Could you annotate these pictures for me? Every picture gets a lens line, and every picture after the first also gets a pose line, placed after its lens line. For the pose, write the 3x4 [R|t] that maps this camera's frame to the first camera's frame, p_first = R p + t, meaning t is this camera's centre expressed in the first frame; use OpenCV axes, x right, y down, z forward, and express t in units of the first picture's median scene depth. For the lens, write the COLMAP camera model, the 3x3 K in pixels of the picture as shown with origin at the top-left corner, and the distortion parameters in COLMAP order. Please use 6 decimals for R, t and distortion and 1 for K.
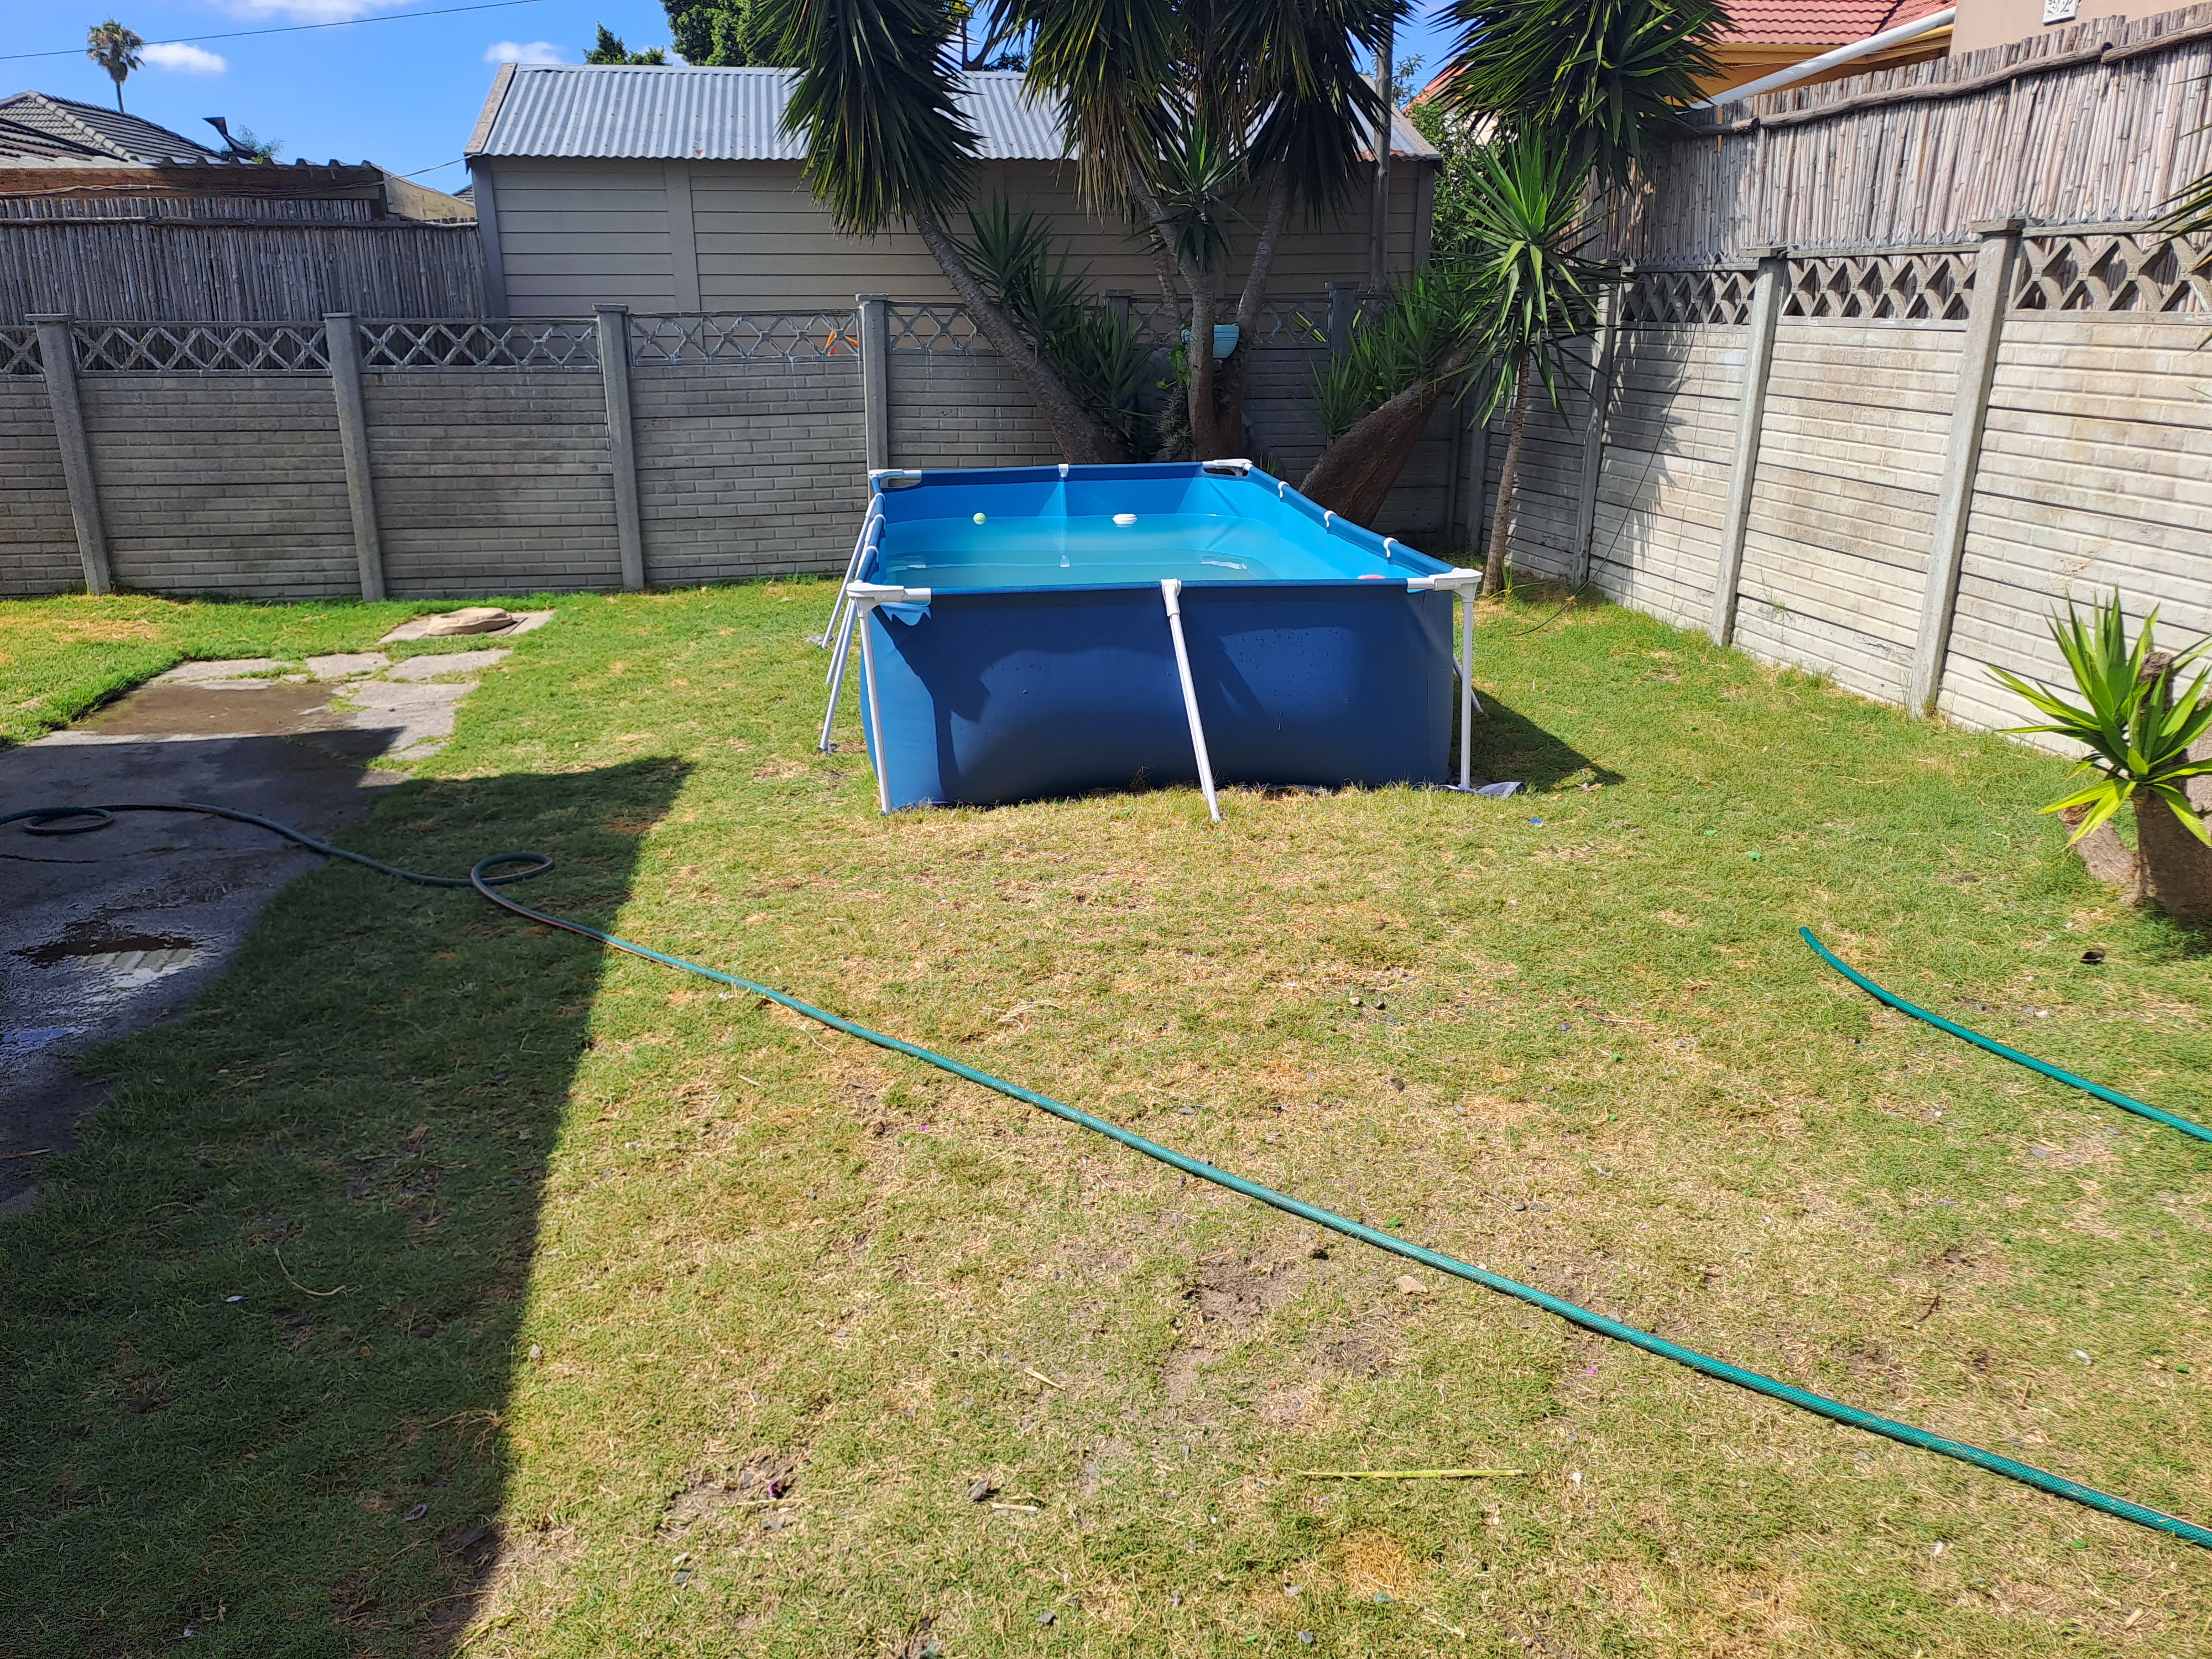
lens RADIAL K [[1637.0, 0, 1107.8], [0, 1637.0, 828.3], [0, 0, 1]] dist [0.062208, -0.061872]
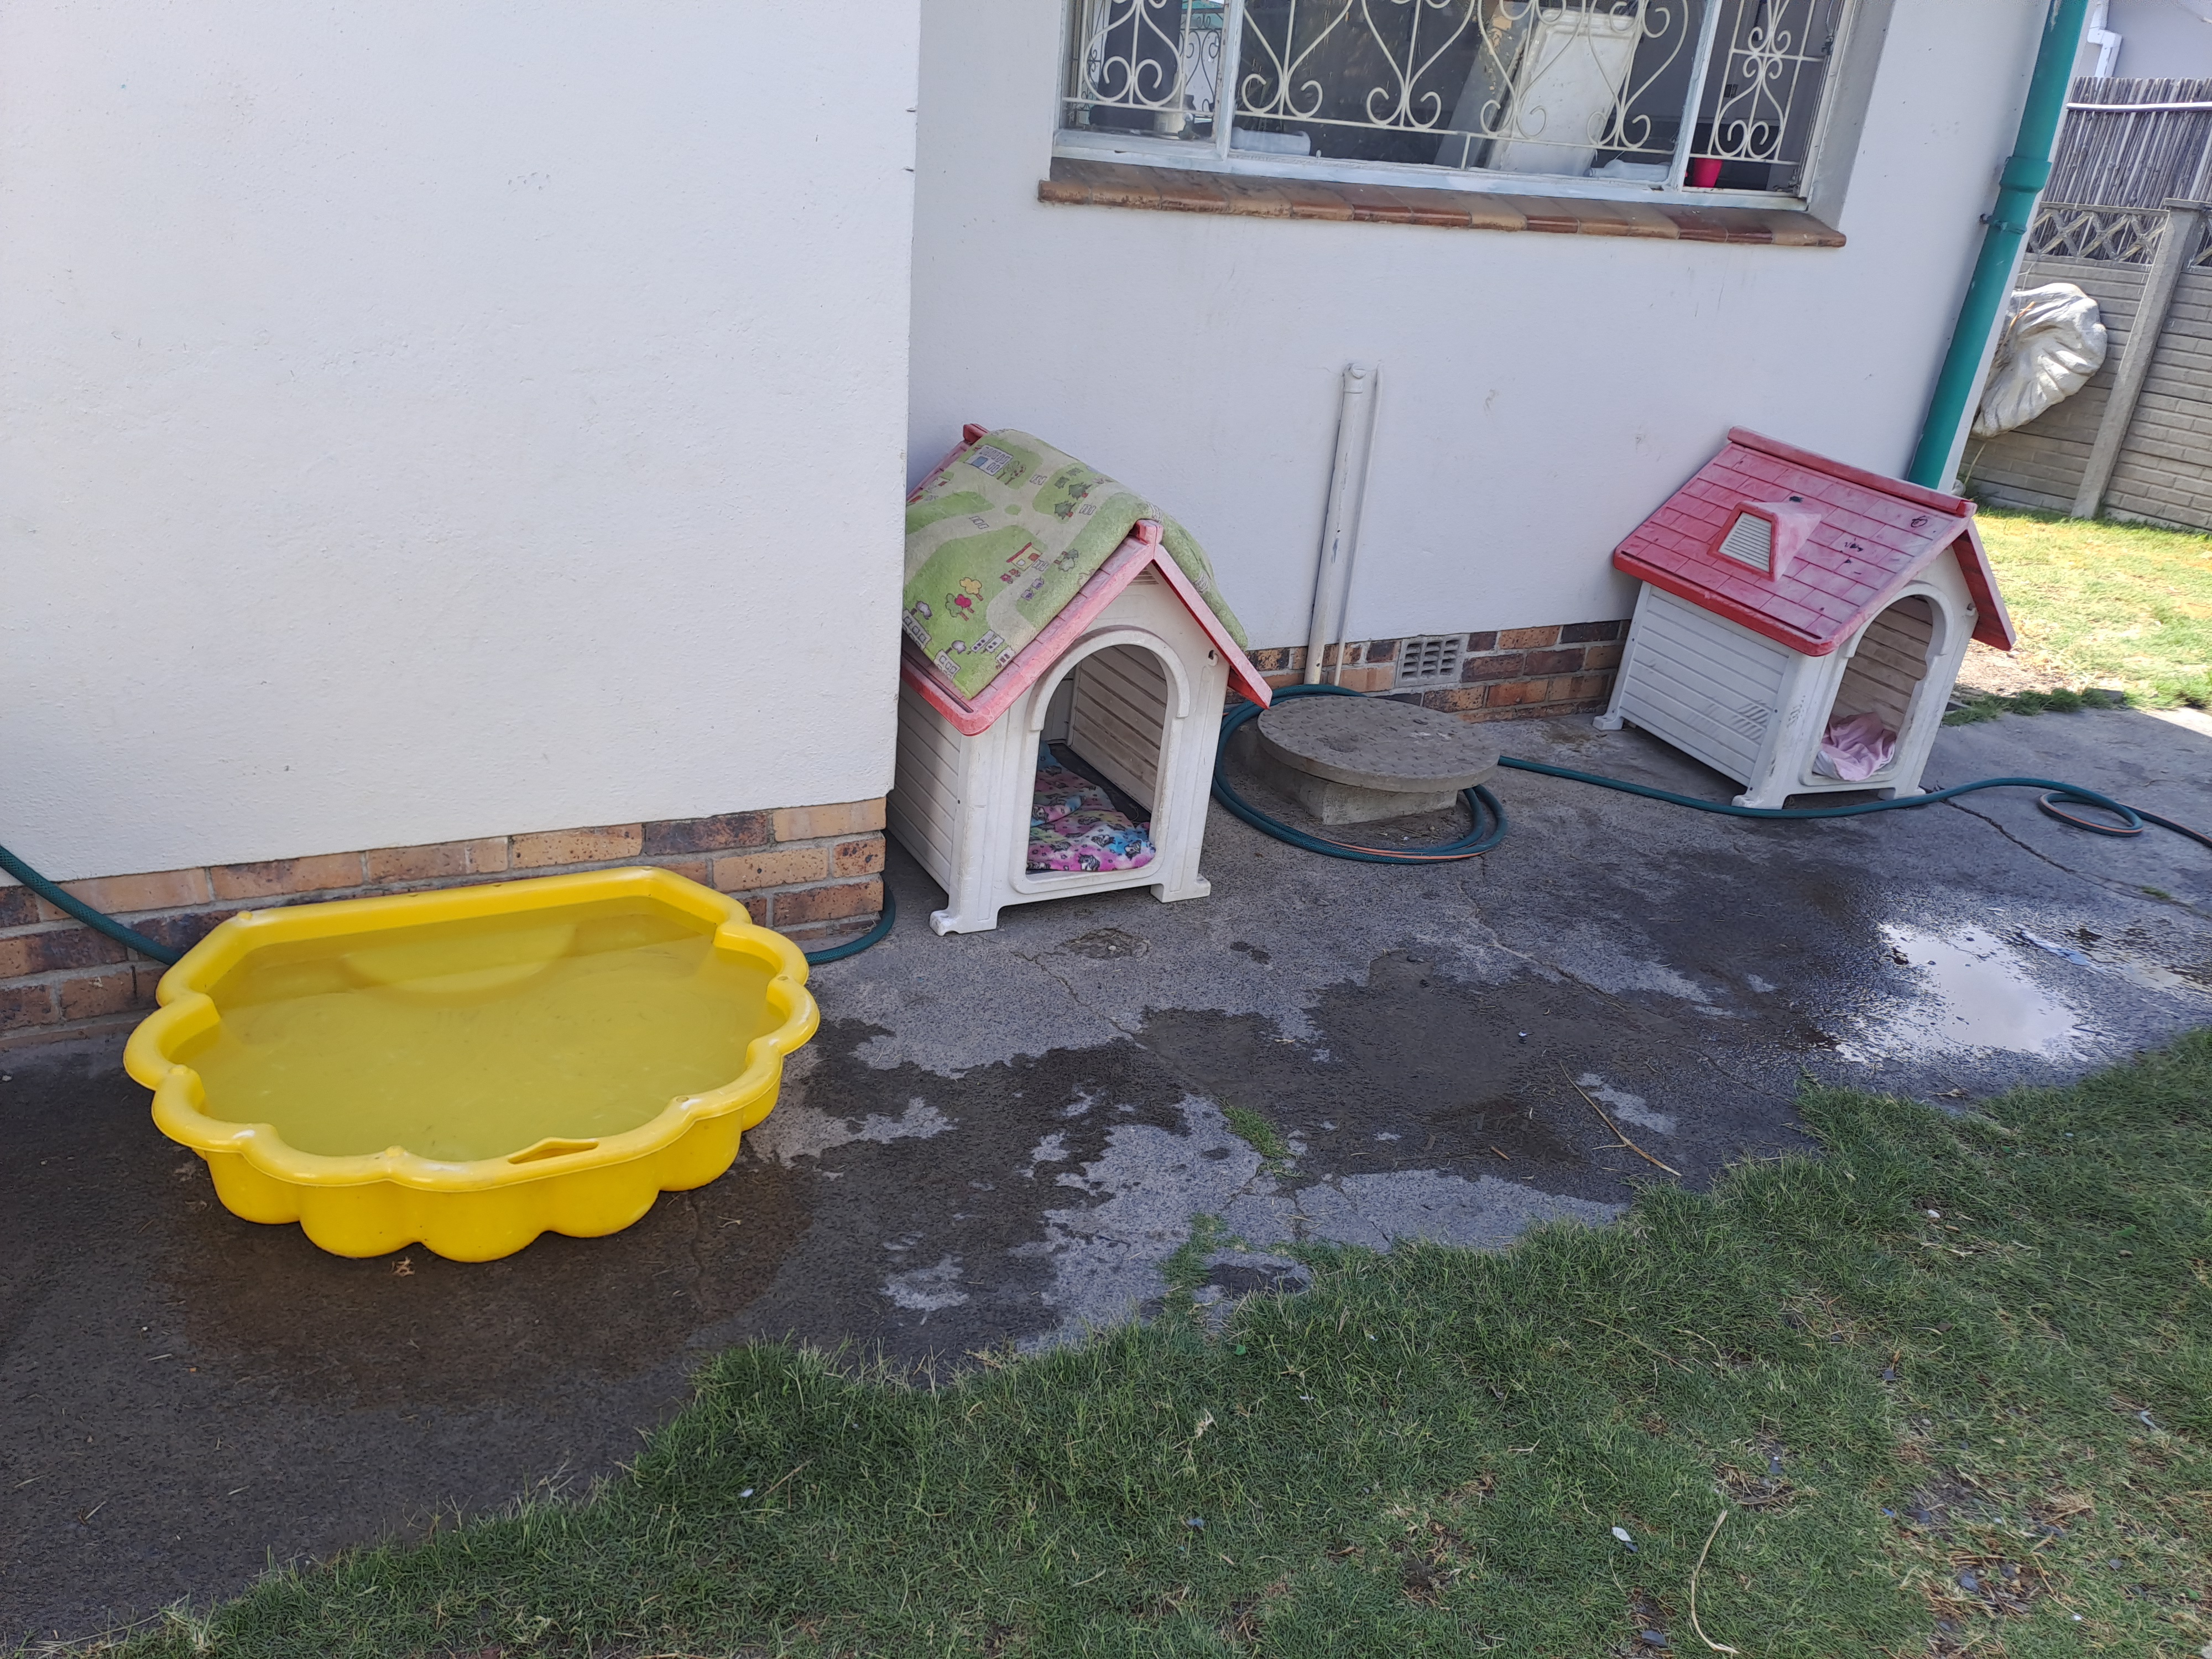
lens RADIAL K [[1637.0, 0, 1047.5], [0, 1637.0, 800.4], [0, 0, 1]] dist [0.062208, -0.061872]
pose [[0.280208, 0.378612, -0.882120, -0.078876], [-0.359801, 0.893366, 0.269147, -0.069871], [0.889959, 0.241971, 0.386553, 0.350969]]
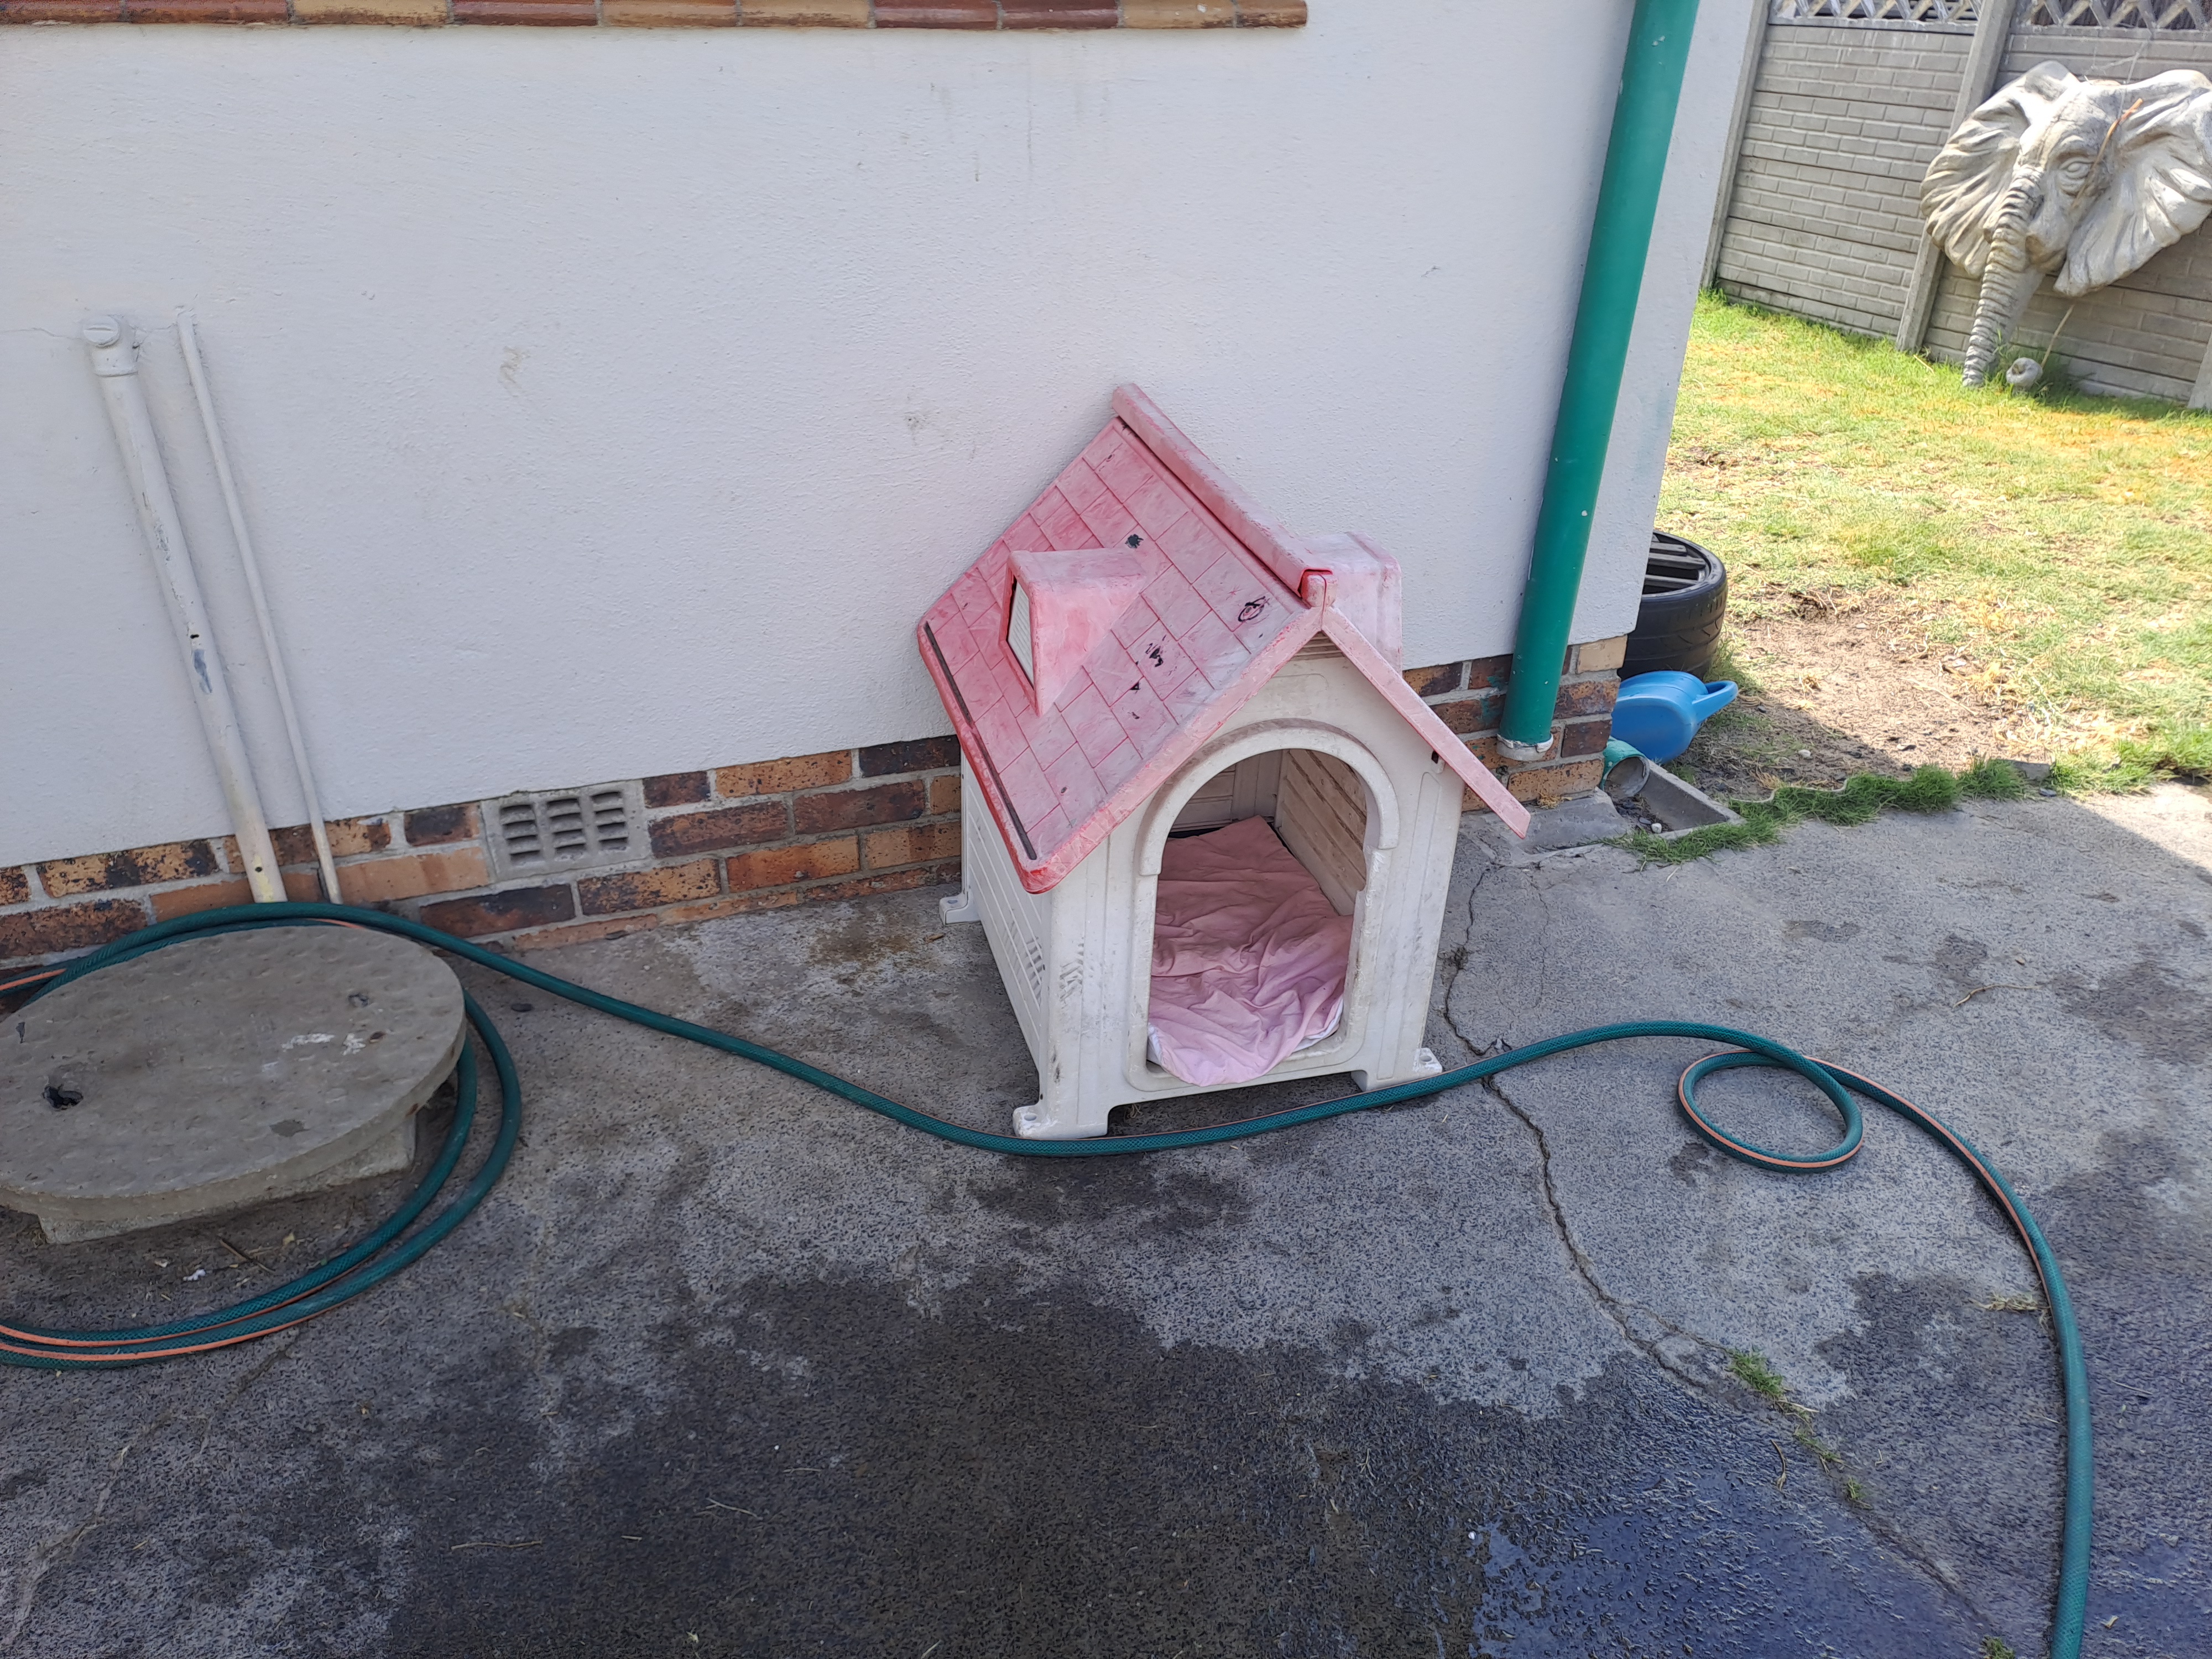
lens RADIAL K [[1637.0, 0, 1099.0], [0, 1637.0, 819.7], [0, 0, 1]] dist [0.062208, -0.061872]
pose [[0.183491, 0.452410, -0.872729, -0.485539], [-0.309062, 0.869333, 0.385669, -0.279609], [0.933173, 0.198961, 0.299338, 1.068901]]
